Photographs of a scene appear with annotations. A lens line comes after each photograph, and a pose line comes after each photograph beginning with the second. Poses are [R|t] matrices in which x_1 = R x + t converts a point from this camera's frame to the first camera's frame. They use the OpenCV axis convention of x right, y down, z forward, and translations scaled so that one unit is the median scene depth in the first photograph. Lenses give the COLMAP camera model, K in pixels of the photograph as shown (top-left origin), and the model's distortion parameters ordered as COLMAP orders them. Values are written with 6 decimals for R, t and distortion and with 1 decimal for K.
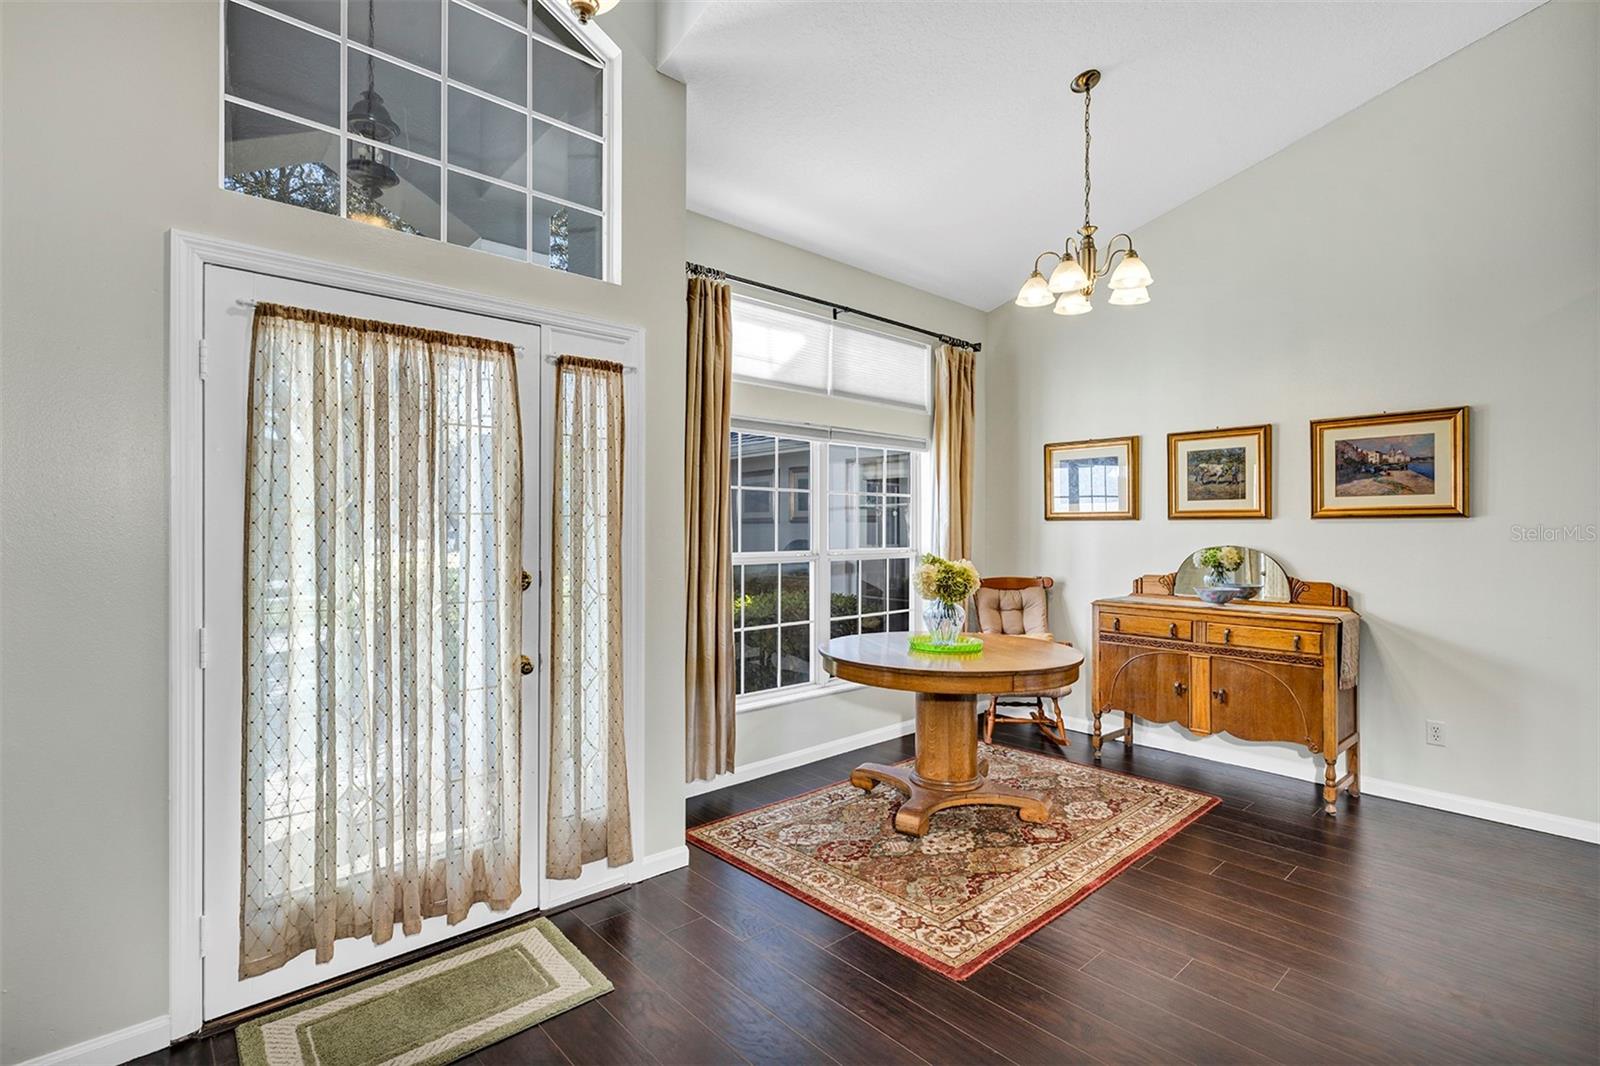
lens RADIAL K [[743.7, 0, 802.6], [0, 743.7, 532.6], [0, 0, 1]] dist [-0.006518, 0.001535]
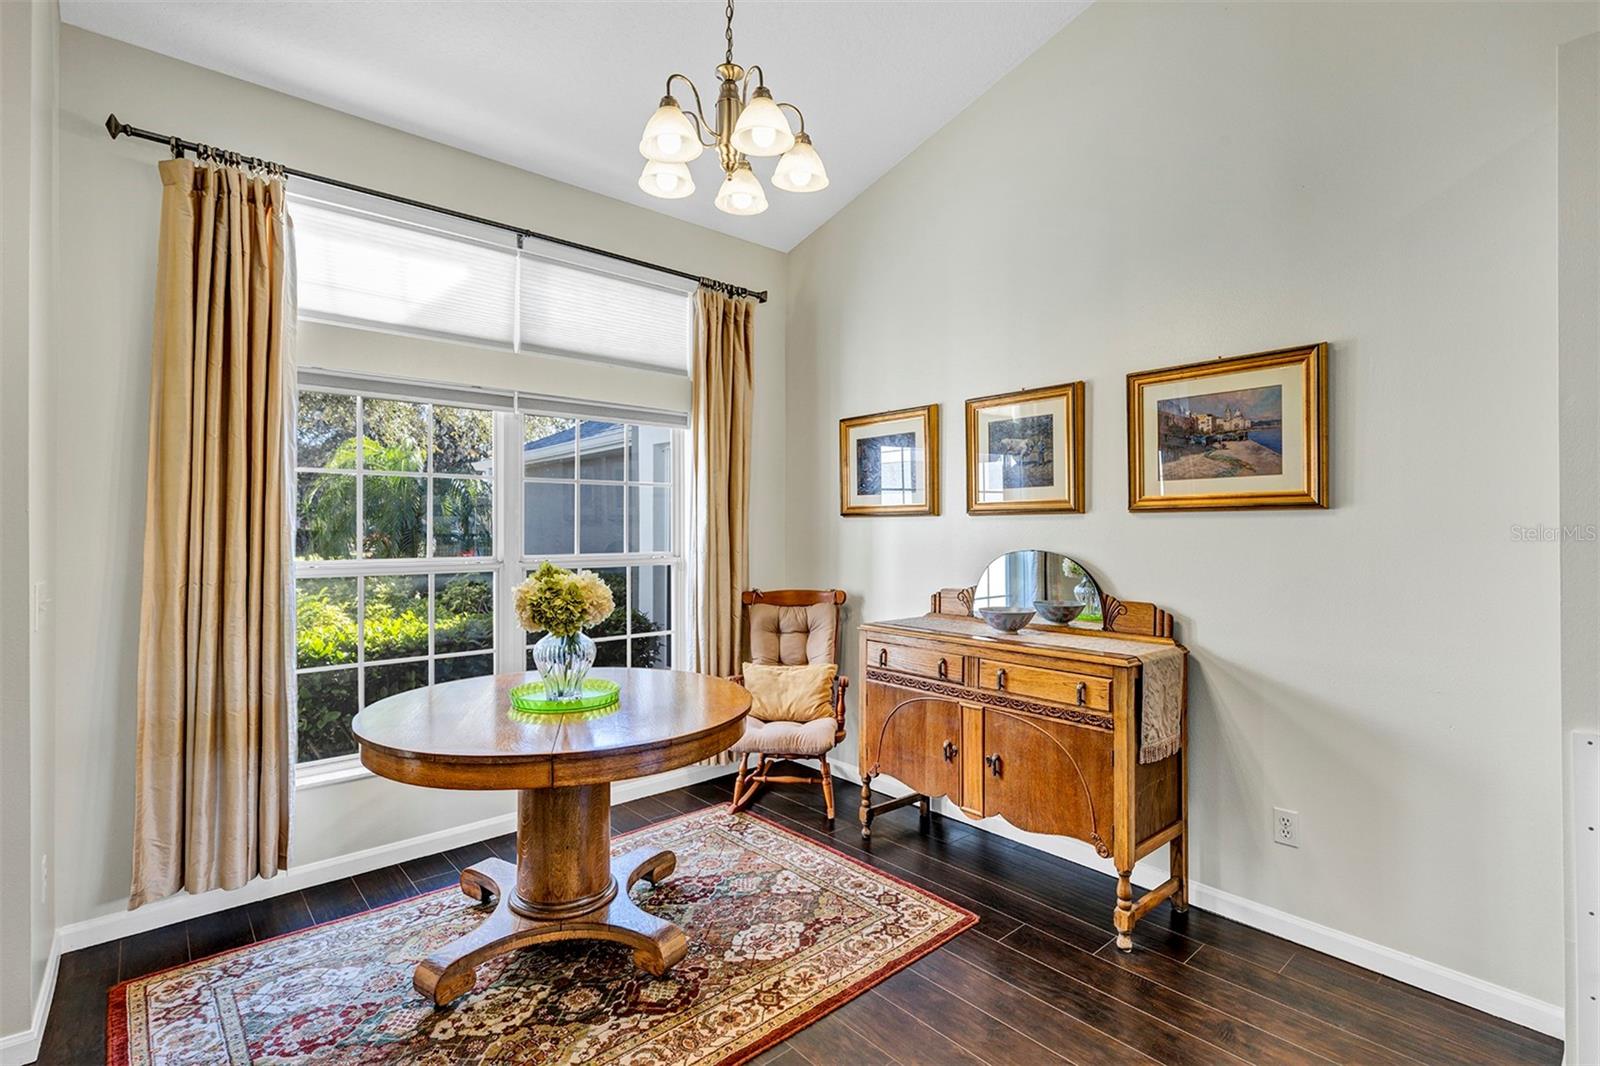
lens RADIAL K [[743.7, 0, 804.1], [0, 743.7, 531.9], [0, 0, 1]] dist [-0.006518, 0.001535]
pose [[0.999956, -0.001432, -0.009250, 0.407427], [0.001415, 0.999997, -0.001870, 0.001090], [0.009253, 0.001857, 0.999955, 0.306741]]
